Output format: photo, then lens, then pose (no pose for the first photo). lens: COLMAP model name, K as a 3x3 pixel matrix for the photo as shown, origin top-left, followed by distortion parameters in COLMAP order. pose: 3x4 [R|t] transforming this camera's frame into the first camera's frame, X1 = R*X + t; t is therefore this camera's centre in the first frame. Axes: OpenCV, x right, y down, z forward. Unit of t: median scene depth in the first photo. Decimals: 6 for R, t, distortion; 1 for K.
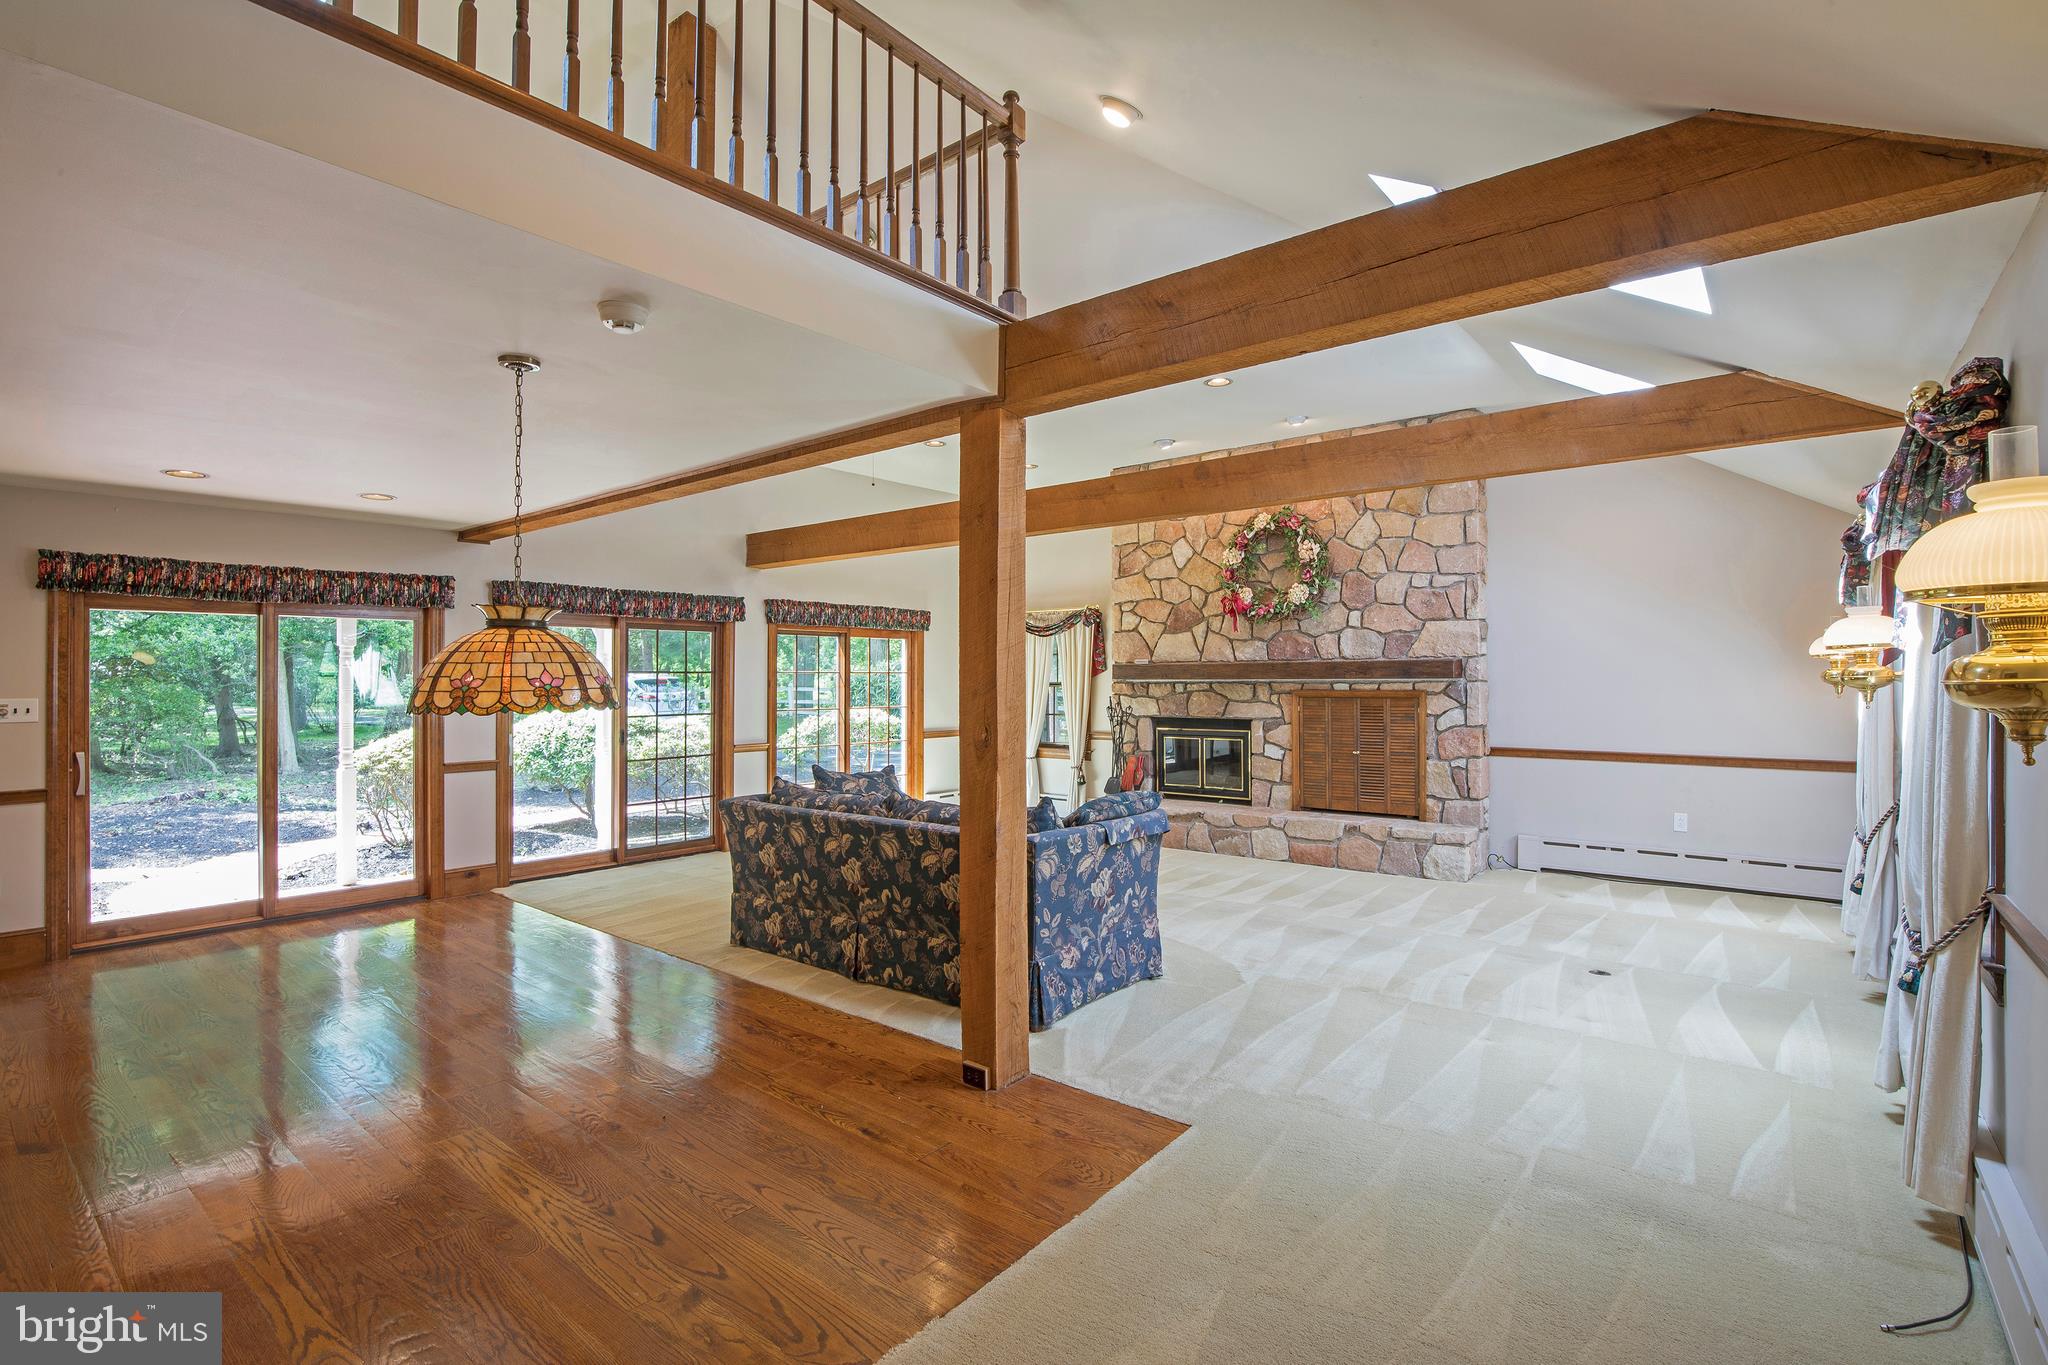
lens RADIAL K [[951.4, 0, 1018.2], [0, 951.4, 686.6], [0, 0, 1]] dist [-0.026118, 0.000736]
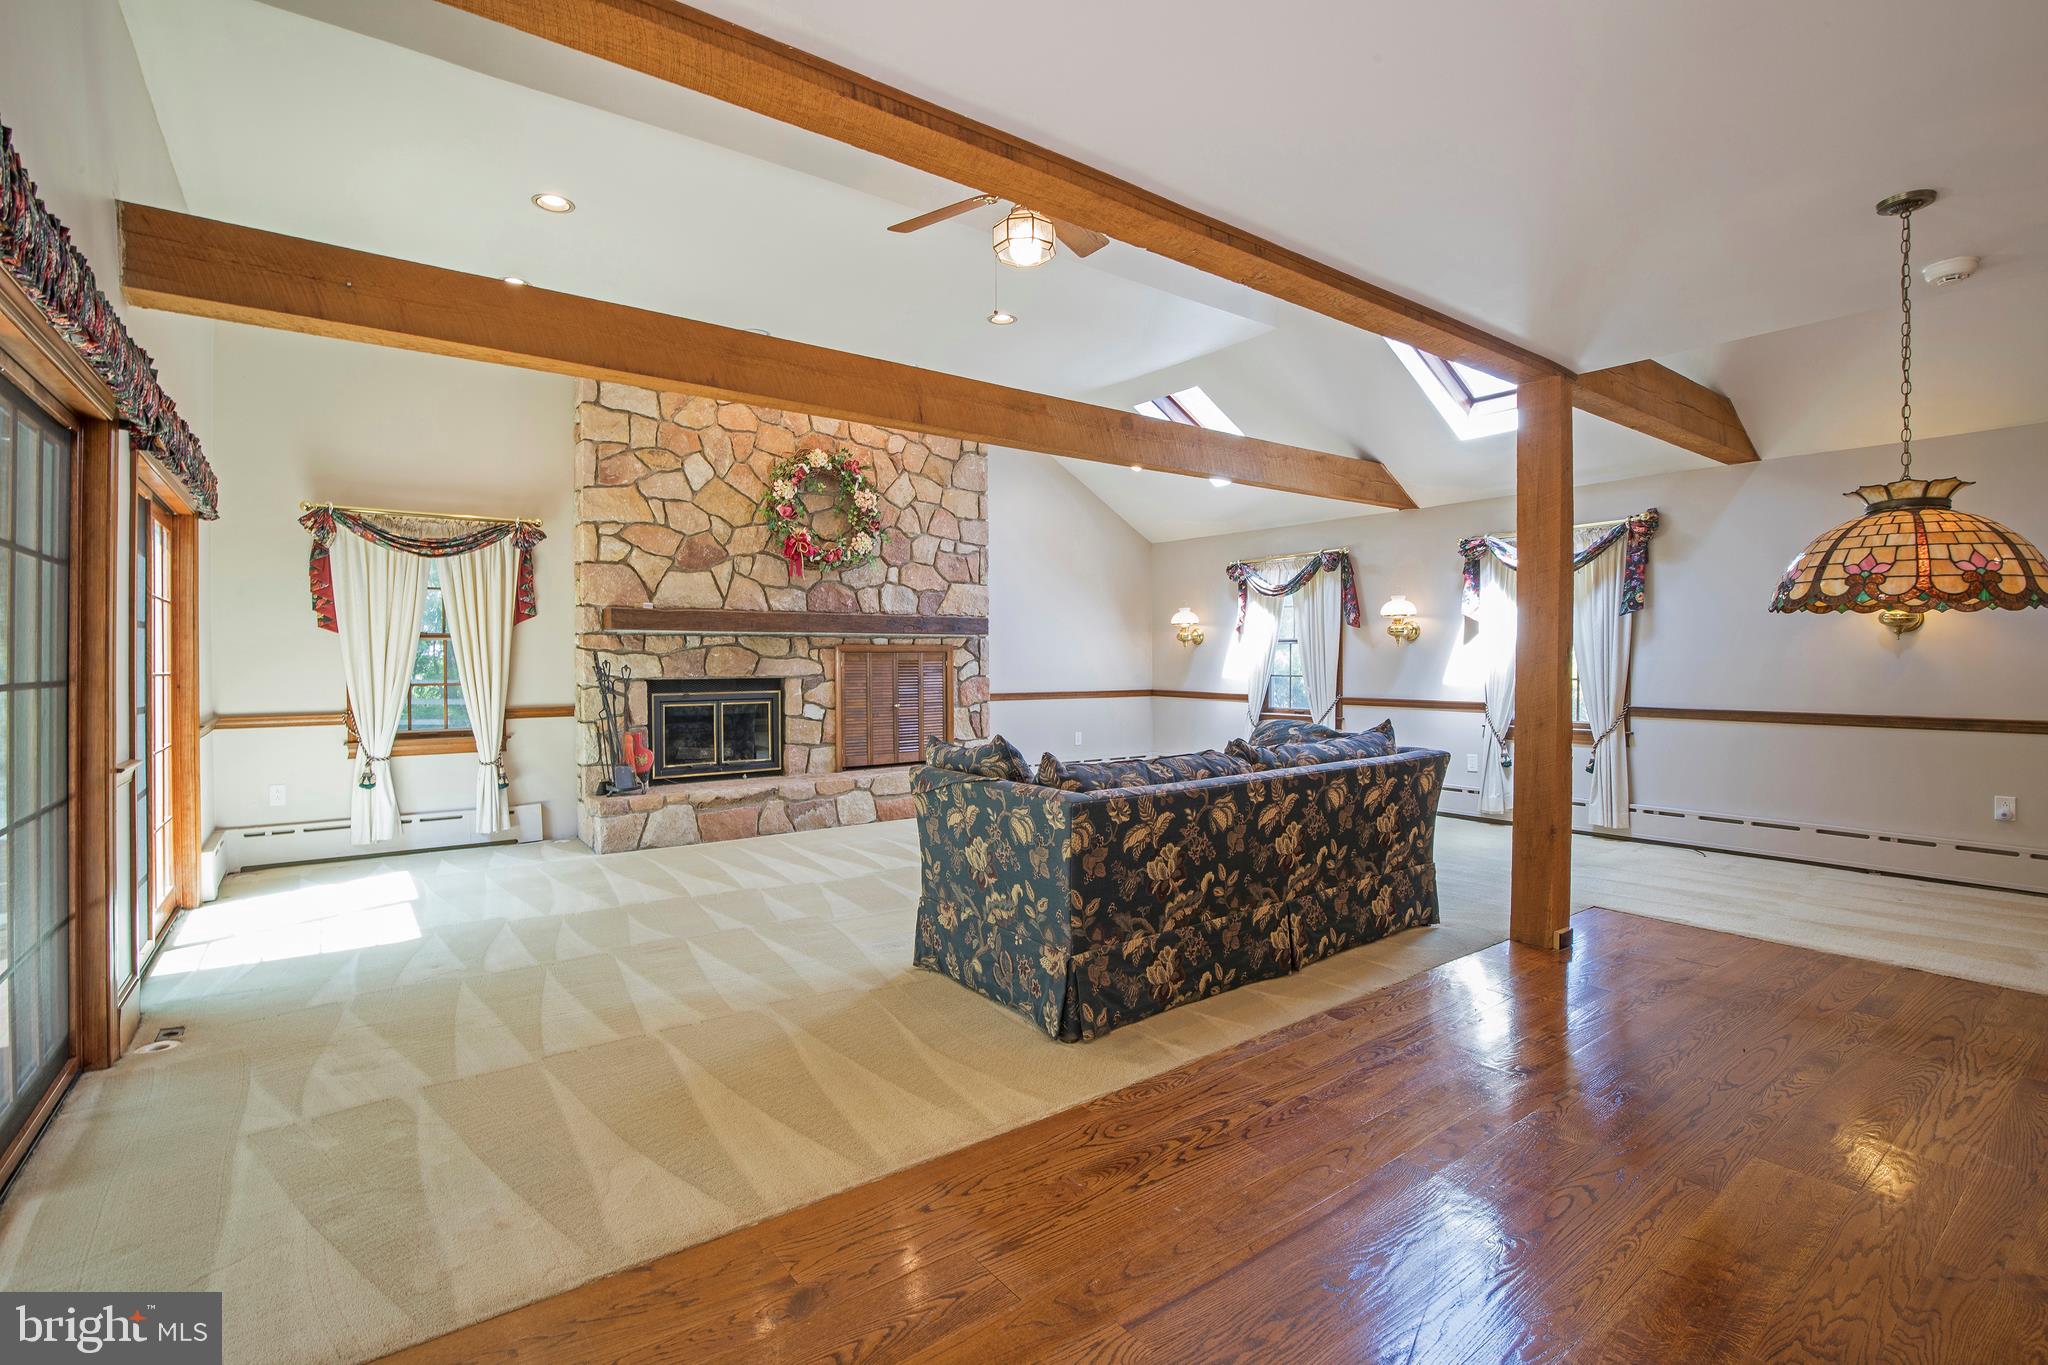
lens RADIAL K [[951.4, 0, 1018.2], [0, 951.4, 686.6], [0, 0, 1]] dist [-0.026118, 0.000736]
pose [[0.235953, -0.023704, 0.971475, -0.583973], [0.009668, 0.999710, 0.022045, 0.026267], [-0.971716, 0.004190, 0.236114, 0.600324]]
